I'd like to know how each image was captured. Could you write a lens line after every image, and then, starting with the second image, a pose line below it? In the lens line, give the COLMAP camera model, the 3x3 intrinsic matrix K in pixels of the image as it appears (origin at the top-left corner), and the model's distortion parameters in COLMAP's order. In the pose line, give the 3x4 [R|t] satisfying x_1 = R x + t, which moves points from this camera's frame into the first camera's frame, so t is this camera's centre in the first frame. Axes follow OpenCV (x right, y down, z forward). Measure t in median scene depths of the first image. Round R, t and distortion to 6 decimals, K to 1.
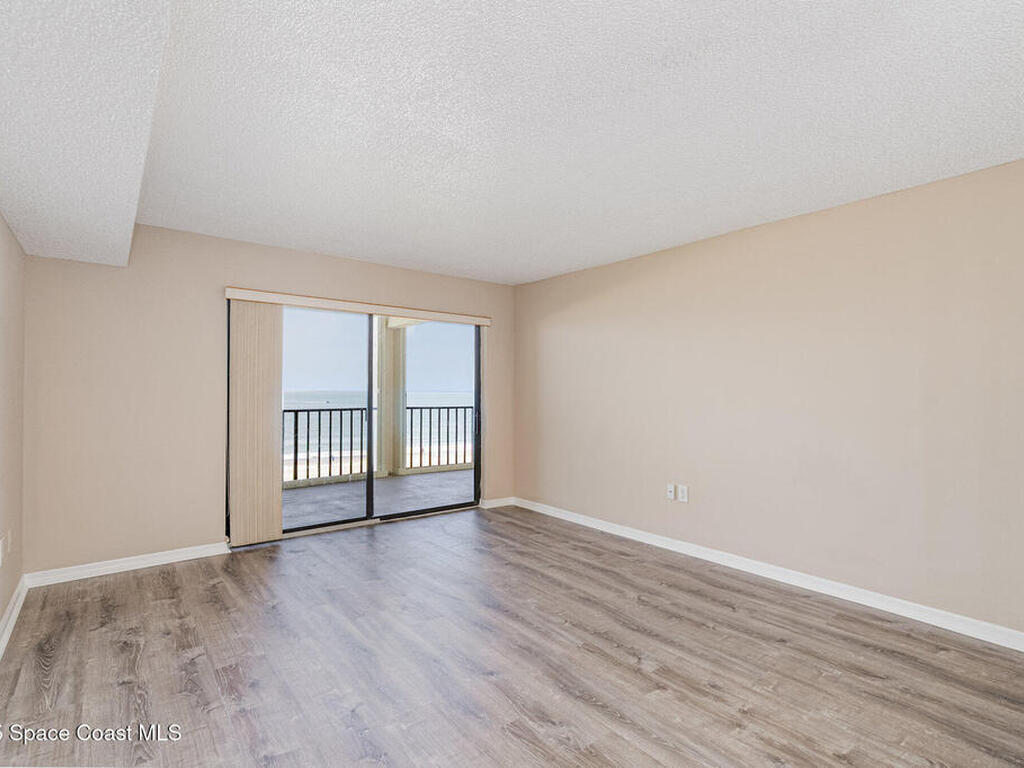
lens RADIAL K [[507.4, 0, 515.6], [0, 507.4, 380.7], [0, 0, 1]] dist [-0.000401, -0.000816]
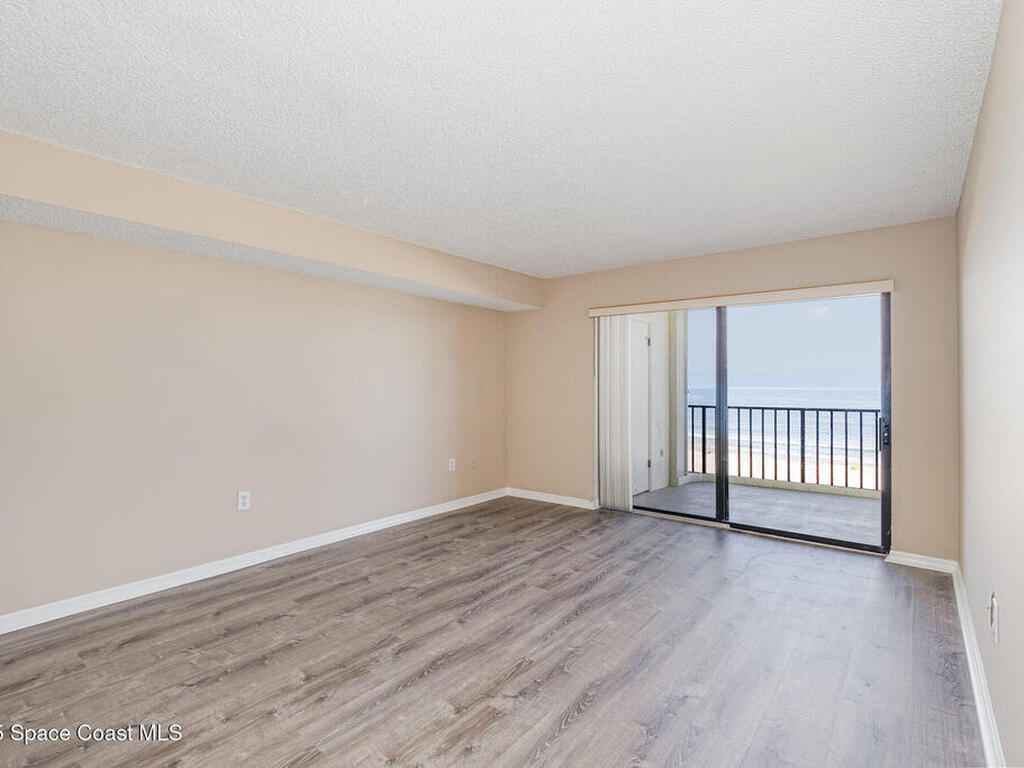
lens RADIAL K [[507.4, 0, 517.9], [0, 507.4, 389.5], [0, 0, 1]] dist [-0.000401, -0.000816]
pose [[0.230811, 0.004523, -0.972988, 0.879870], [0.015794, 0.999840, 0.008395, 0.015264], [0.972870, -0.017305, 0.230702, 0.662375]]
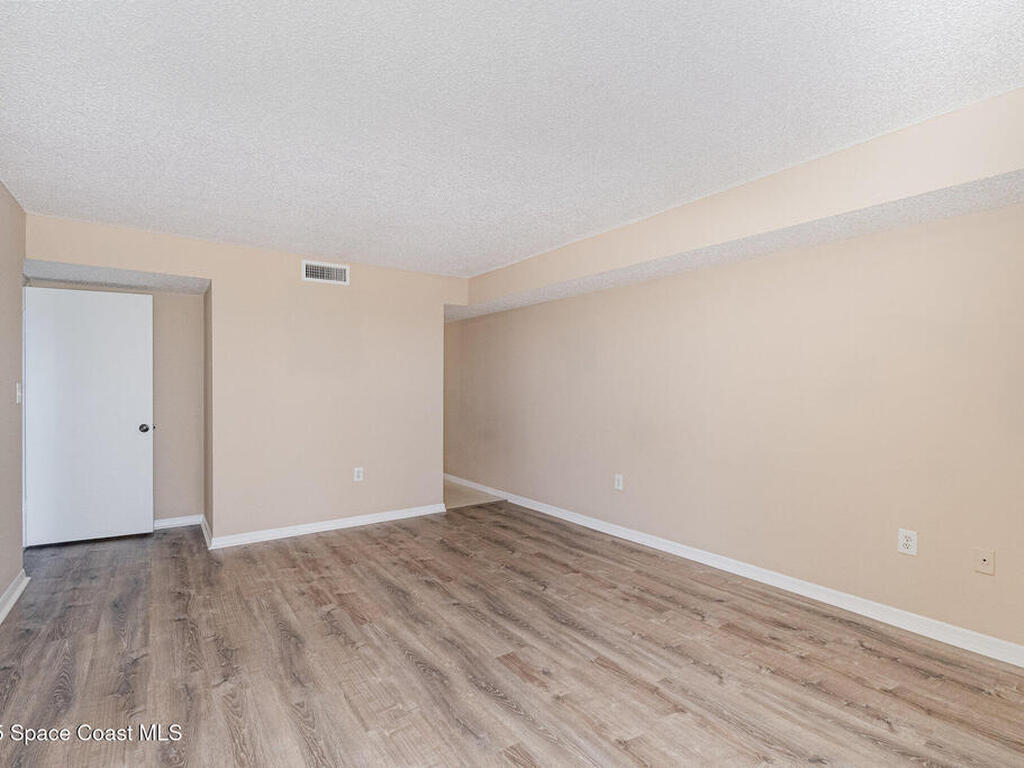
lens RADIAL K [[507.4, 0, 518.8], [0, 507.4, 385.7], [0, 0, 1]] dist [-0.000401, -0.000816]
pose [[-0.998503, -0.003672, 0.054576, -0.216428], [-0.004563, 0.999858, -0.016217, 0.026084], [-0.054508, -0.016442, -0.998378, 1.771560]]
